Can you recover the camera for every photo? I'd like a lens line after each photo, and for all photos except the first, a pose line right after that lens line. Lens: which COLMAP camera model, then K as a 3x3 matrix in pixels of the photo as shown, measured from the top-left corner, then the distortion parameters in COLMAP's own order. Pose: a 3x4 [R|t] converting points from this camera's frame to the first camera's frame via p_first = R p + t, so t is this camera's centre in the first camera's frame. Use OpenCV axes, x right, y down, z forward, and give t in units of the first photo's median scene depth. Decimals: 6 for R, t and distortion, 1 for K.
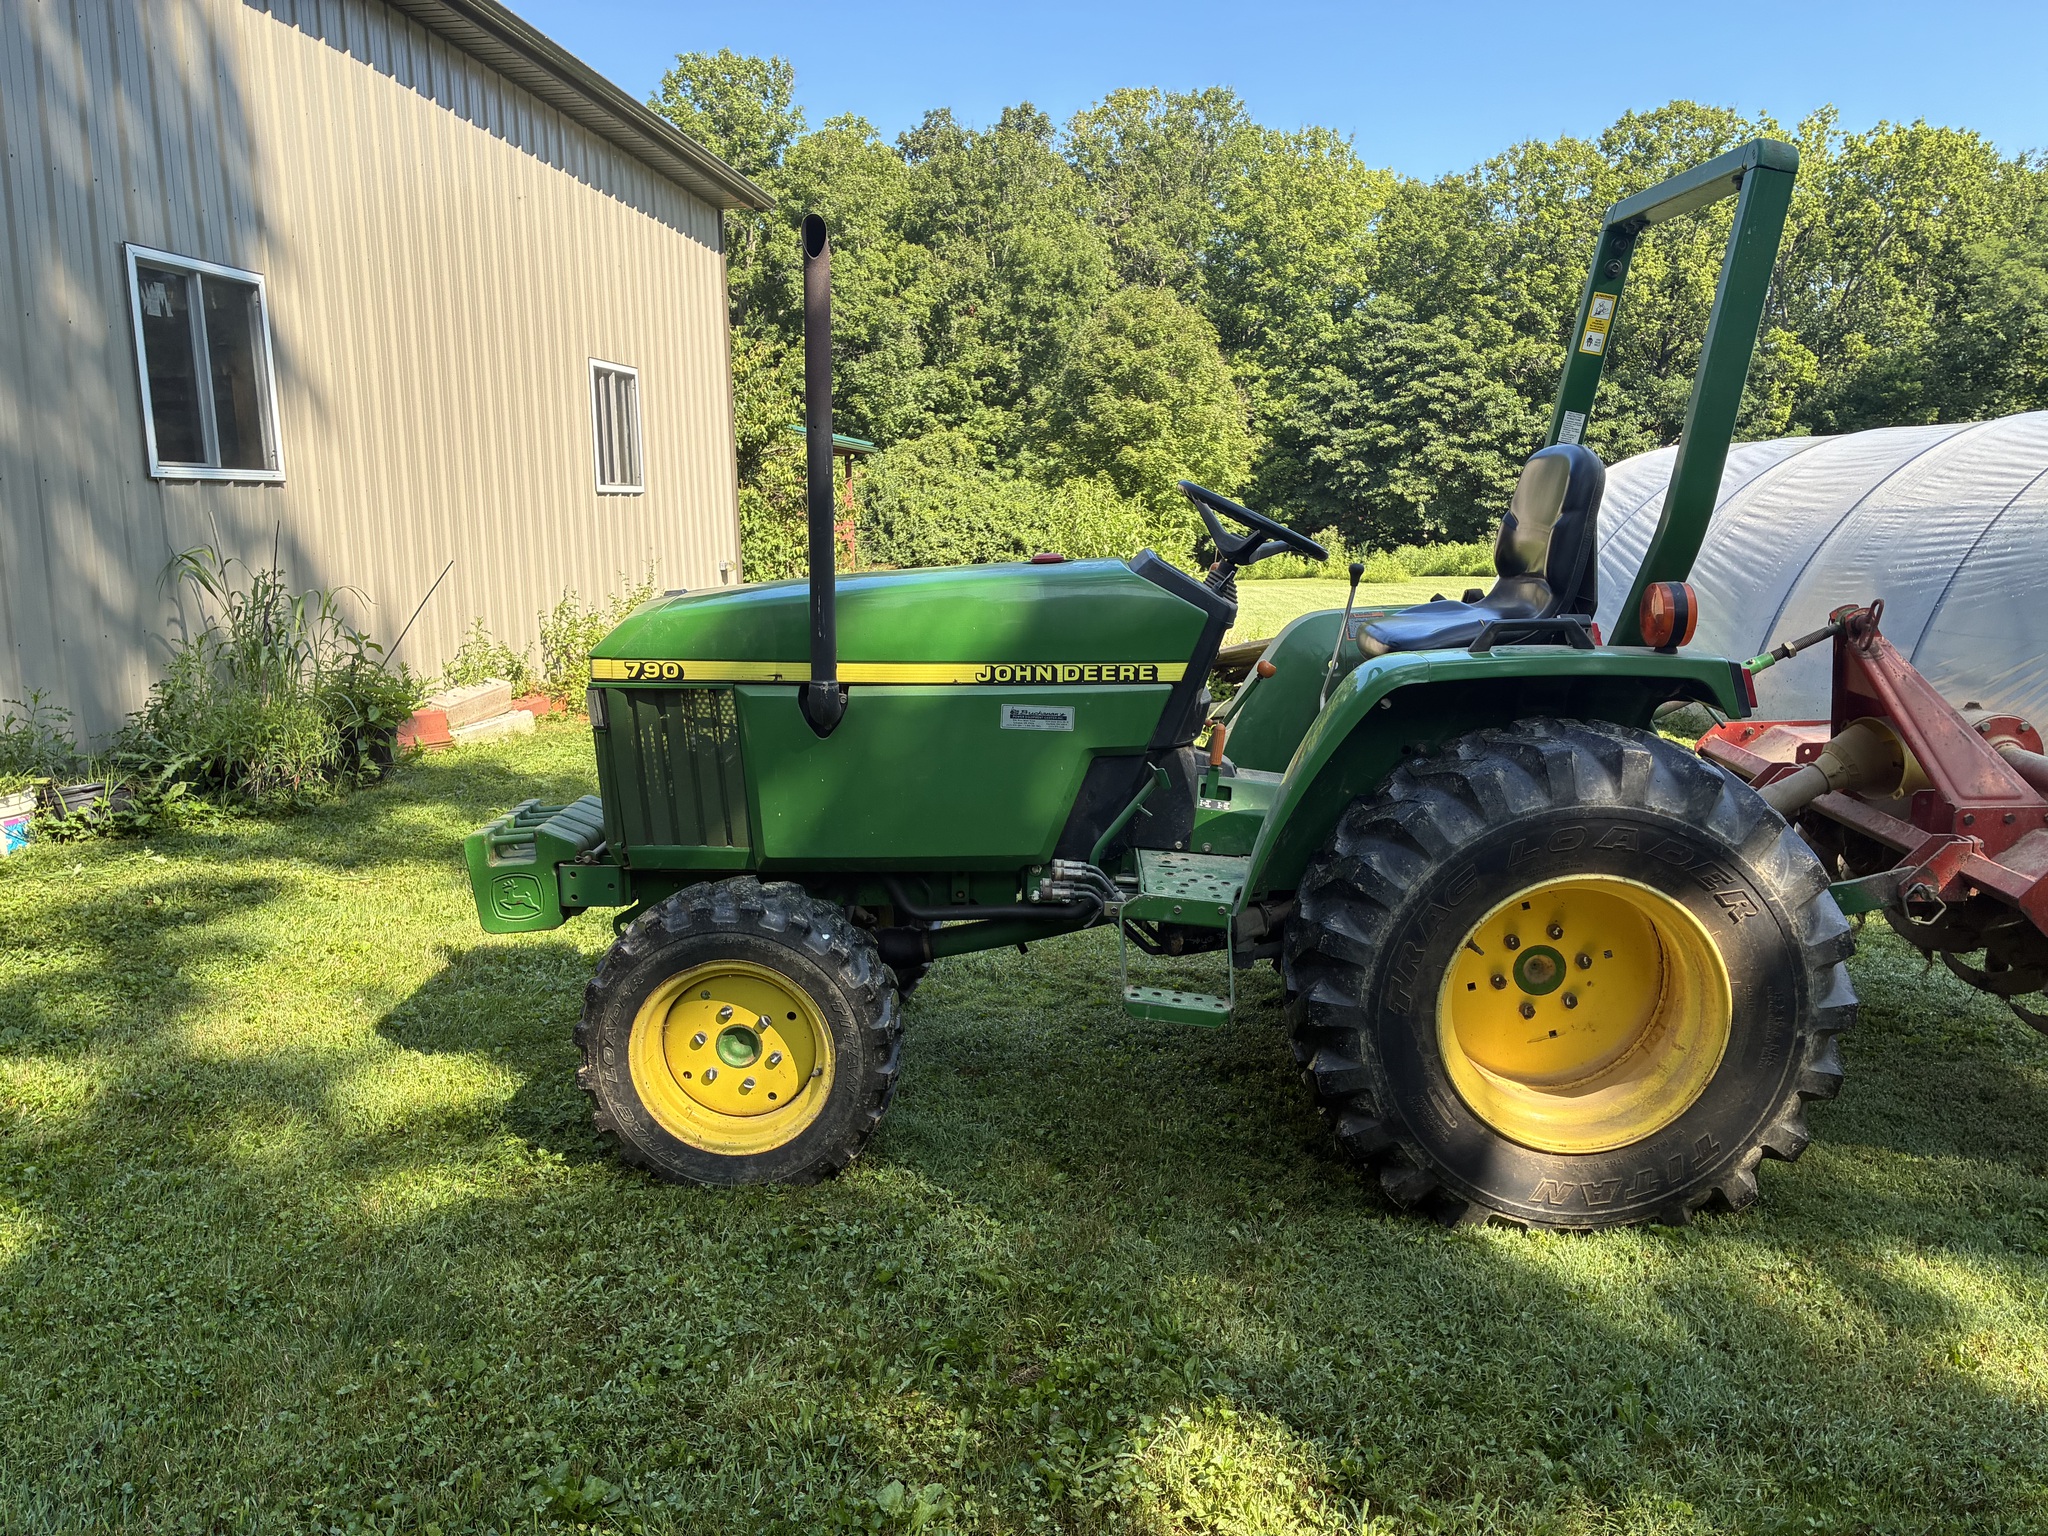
lens RADIAL K [[1540.1, 0, 1030.5], [0, 1540.1, 763.5], [0, 0, 1]] dist [0.048839, -0.069171]
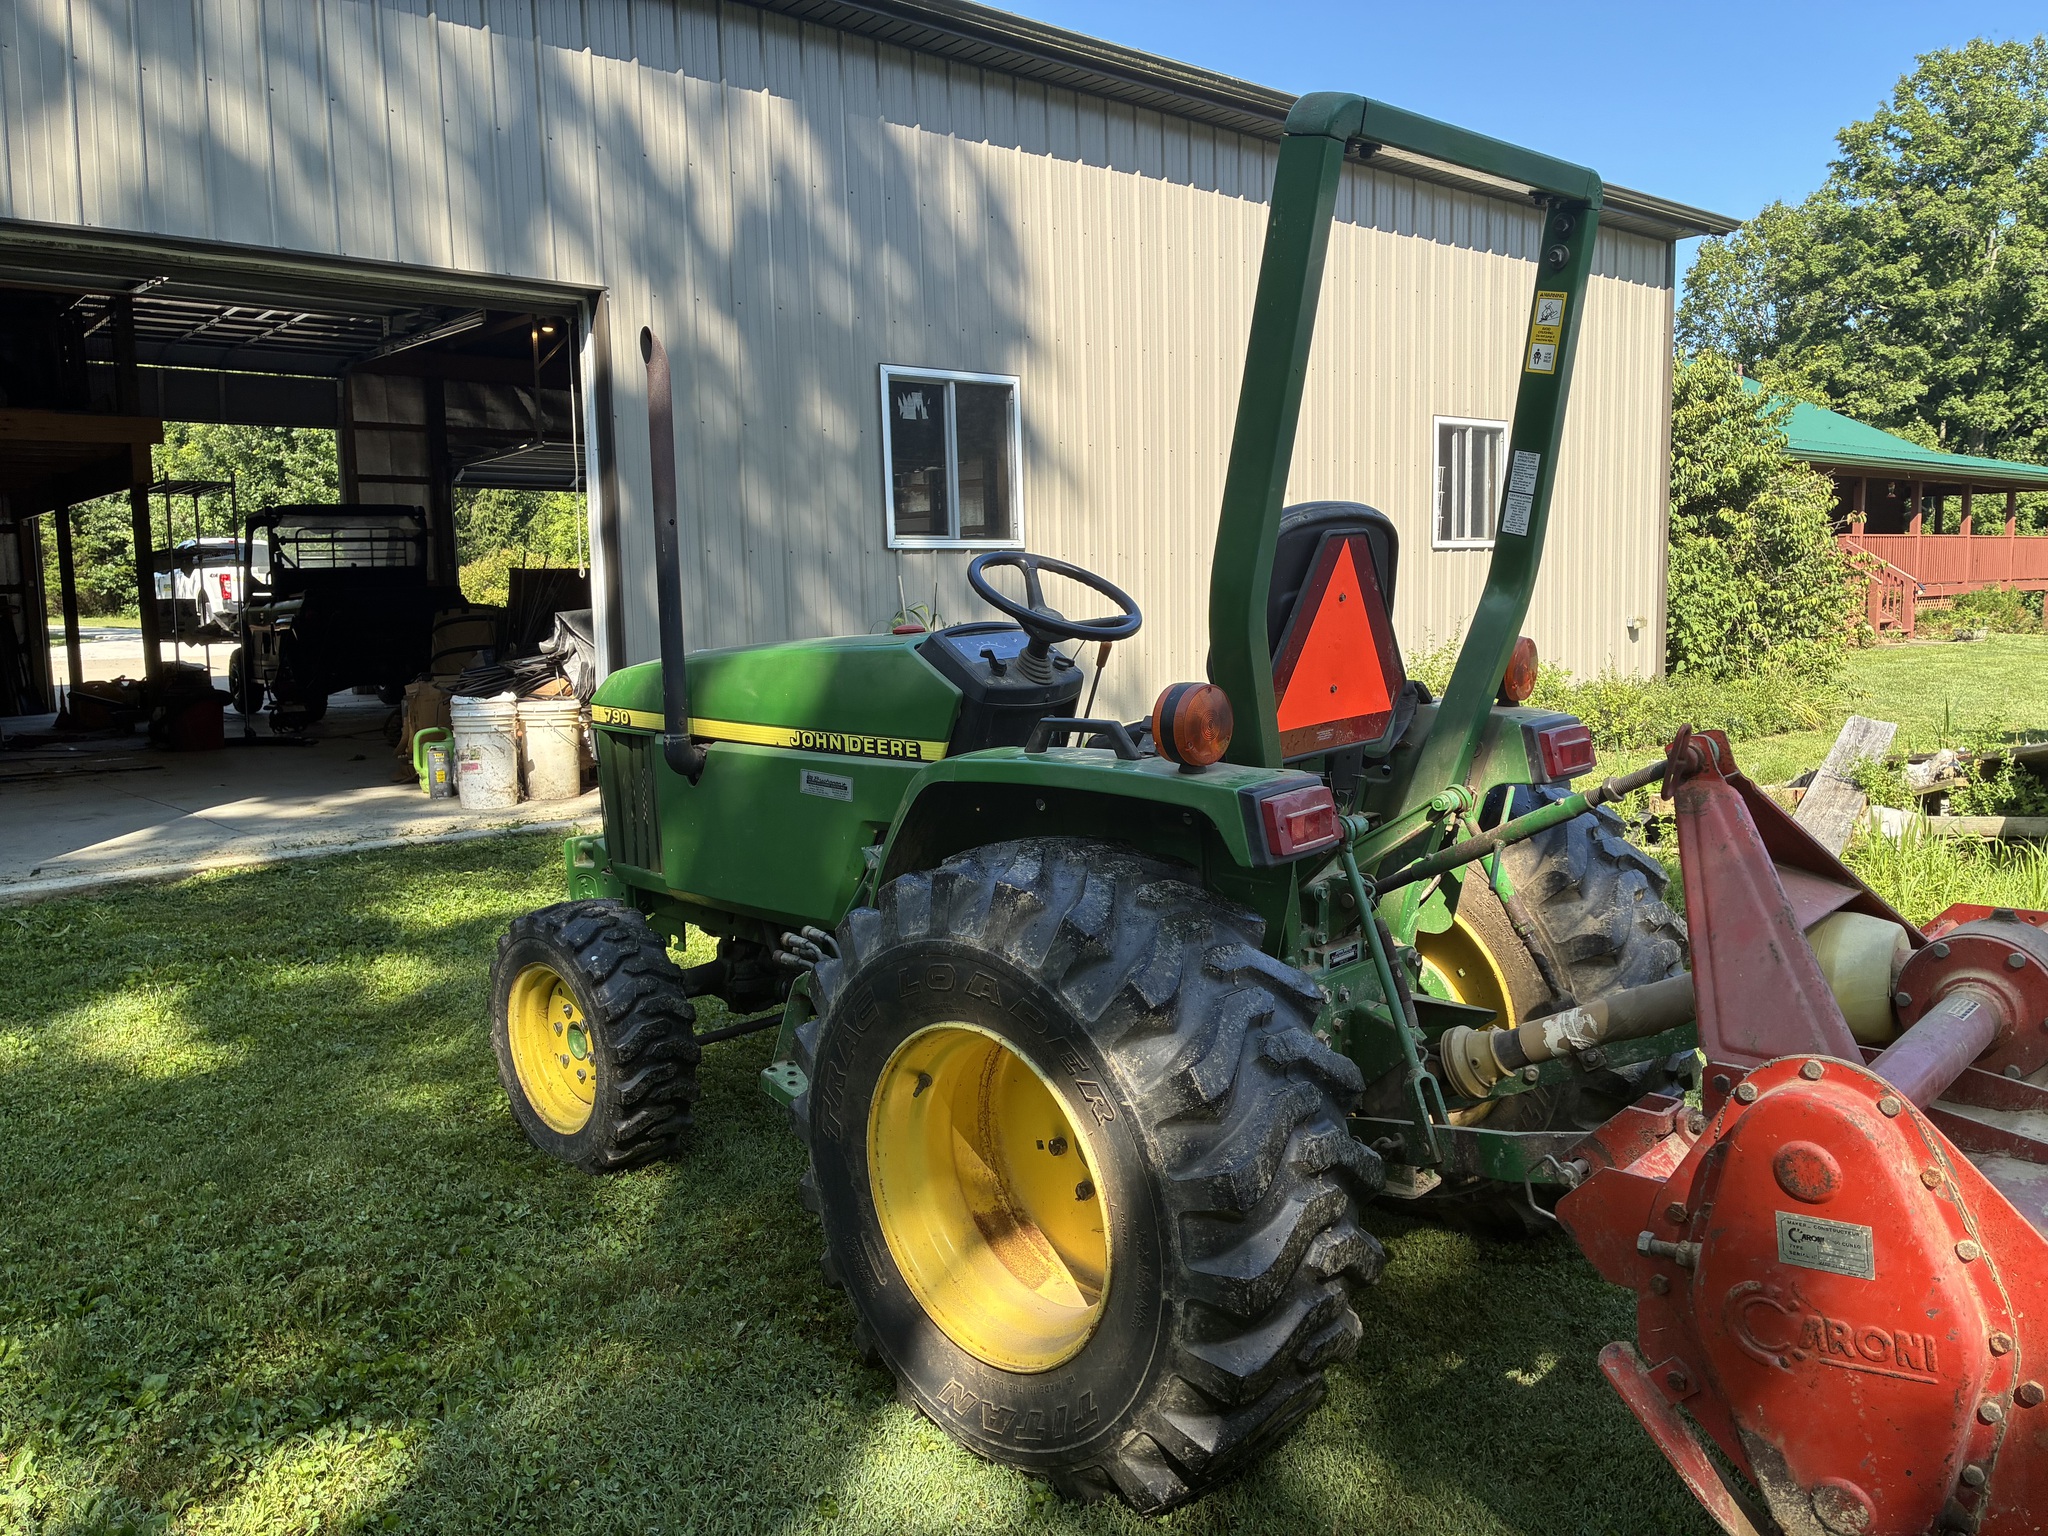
lens RADIAL K [[1540.1, 0, 1026.3], [0, 1540.1, 761.9], [0, 0, 1]] dist [0.048839, -0.069171]
pose [[0.730114, 0.080594, -0.678555, 0.774377], [-0.102447, 0.994707, 0.007913, -0.065241], [0.675602, 0.063738, 0.734507, 0.331308]]
